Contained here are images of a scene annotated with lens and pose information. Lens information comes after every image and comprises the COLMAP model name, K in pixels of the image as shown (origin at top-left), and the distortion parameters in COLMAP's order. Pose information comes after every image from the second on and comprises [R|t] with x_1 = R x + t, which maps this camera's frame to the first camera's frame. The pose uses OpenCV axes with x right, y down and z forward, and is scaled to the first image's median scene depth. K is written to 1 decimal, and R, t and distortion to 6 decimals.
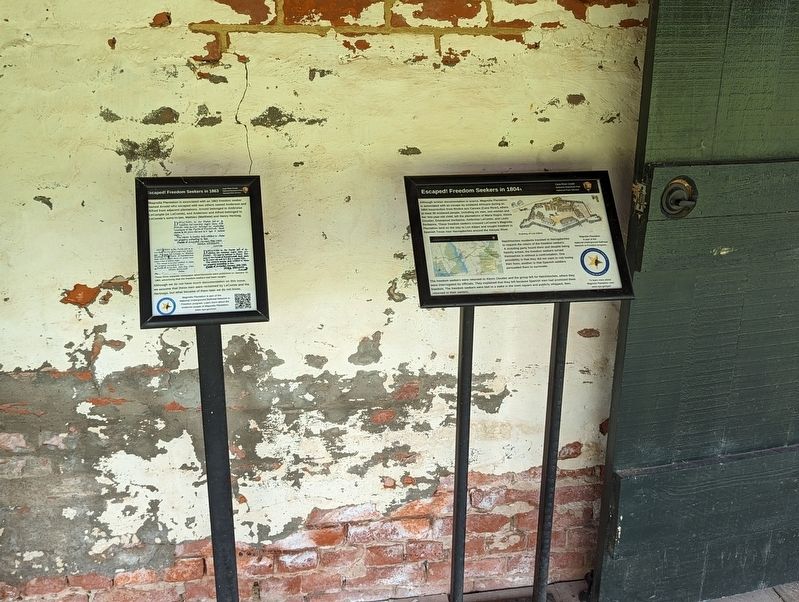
lens RADIAL K [[793.6, 0, 428.7], [0, 793.6, 300.2], [0, 0, 1]] dist [0.027441, -0.005598]
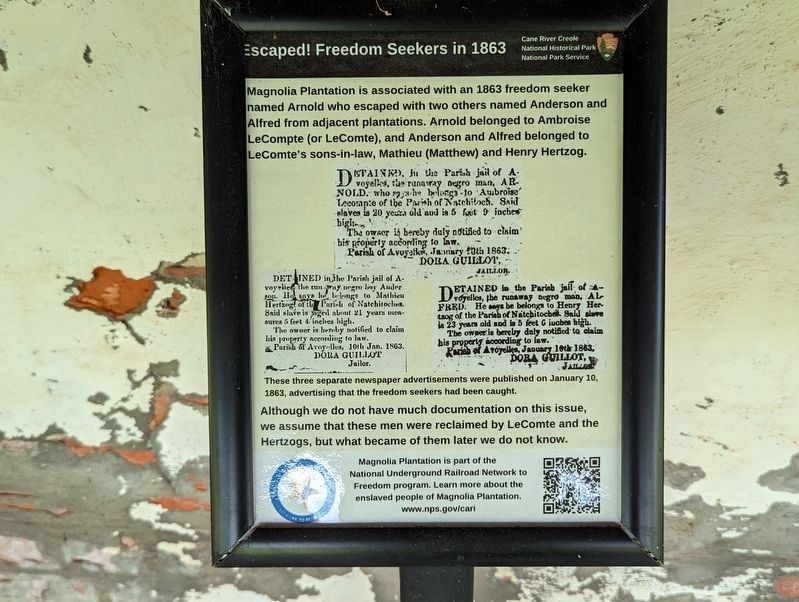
lens RADIAL K [[793.6, 0, 428.7], [0, 793.6, 300.2], [0, 0, 1]] dist [0.027441, -0.005598]
pose [[0.975310, 0.106075, -0.193697, -0.205555], [-0.052331, 0.963119, 0.263937, -0.112141], [0.214550, -0.247284, 0.944891, 0.653557]]
